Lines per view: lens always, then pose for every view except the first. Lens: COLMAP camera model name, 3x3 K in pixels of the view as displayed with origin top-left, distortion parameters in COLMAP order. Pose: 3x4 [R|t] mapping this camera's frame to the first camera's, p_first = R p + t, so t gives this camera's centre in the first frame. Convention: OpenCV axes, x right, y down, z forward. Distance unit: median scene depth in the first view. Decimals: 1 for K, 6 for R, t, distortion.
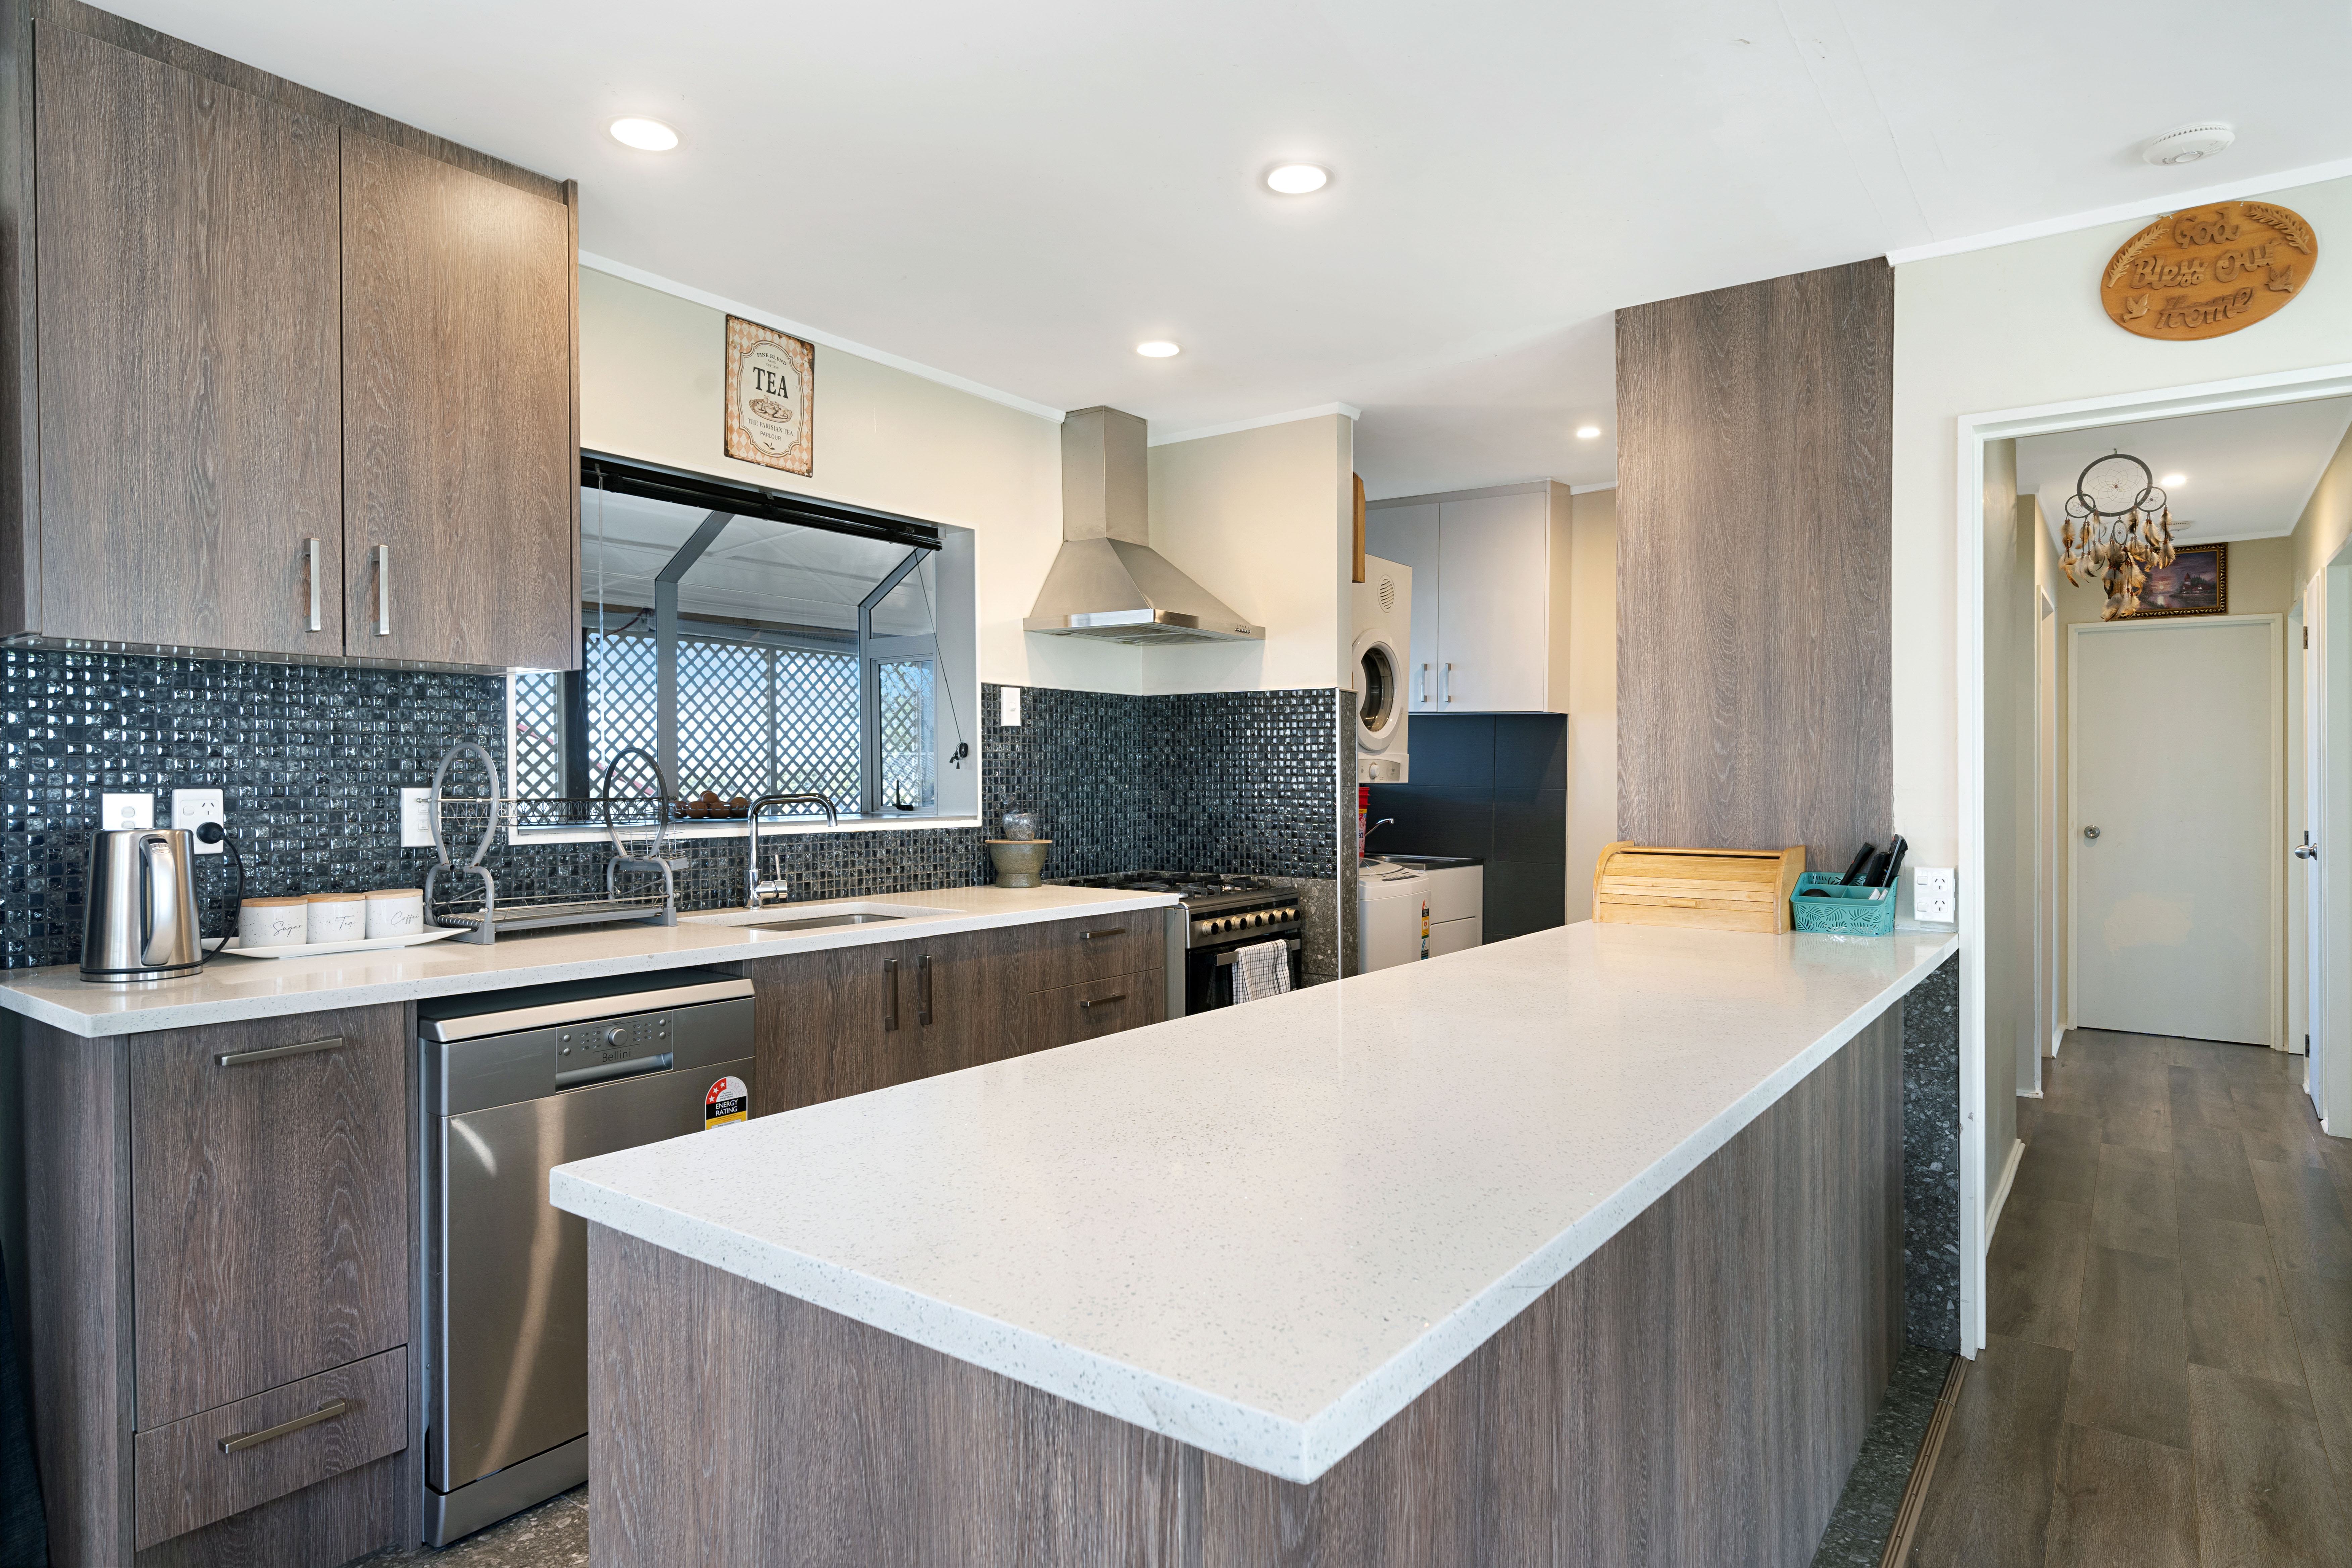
lens RADIAL K [[1408.1, 0, 1176.0], [0, 1408.1, 784.0], [0, 0, 1]] dist [0.001227, 0.002470]
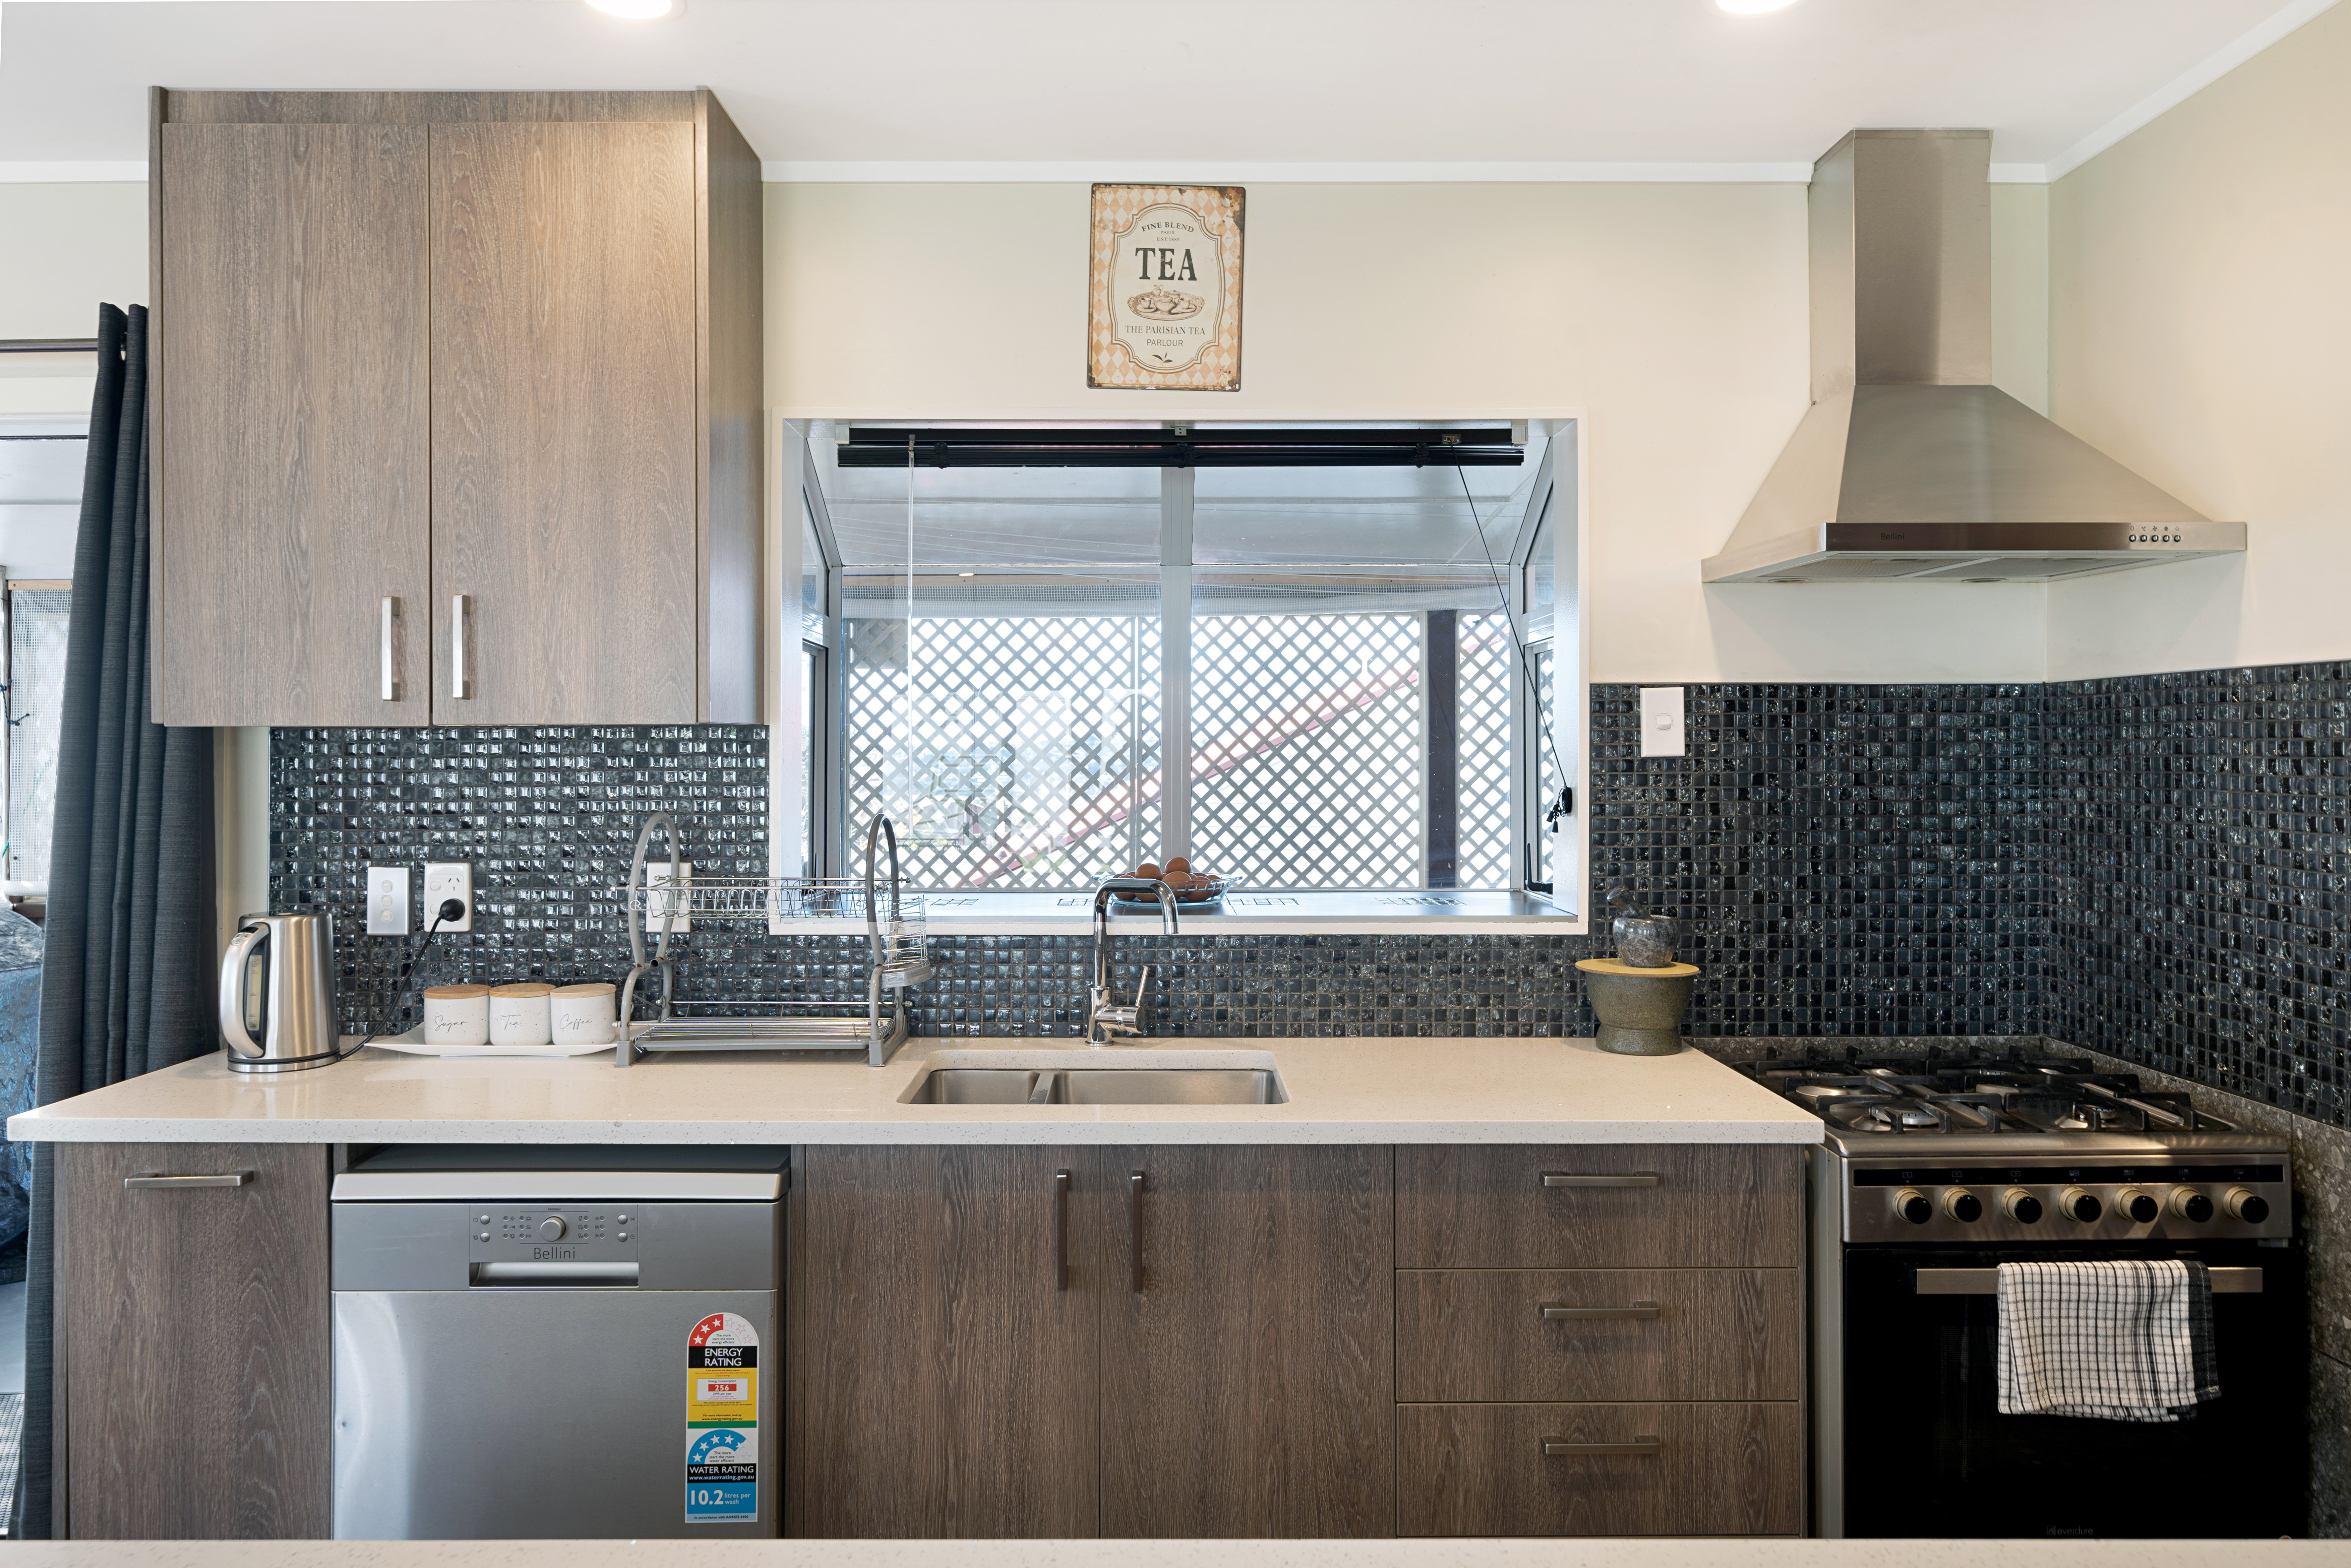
lens RADIAL K [[1653.0, 0, 1170.7], [0, 1653.0, 750.2], [0, 0, 1]] dist [-0.000711, 0.003549]
pose [[0.578196, -0.001032, -0.815898, 0.470303], [0.001377, 0.999999, -0.000289, -0.067630], [0.815897, -0.000956, 0.578196, 0.710761]]
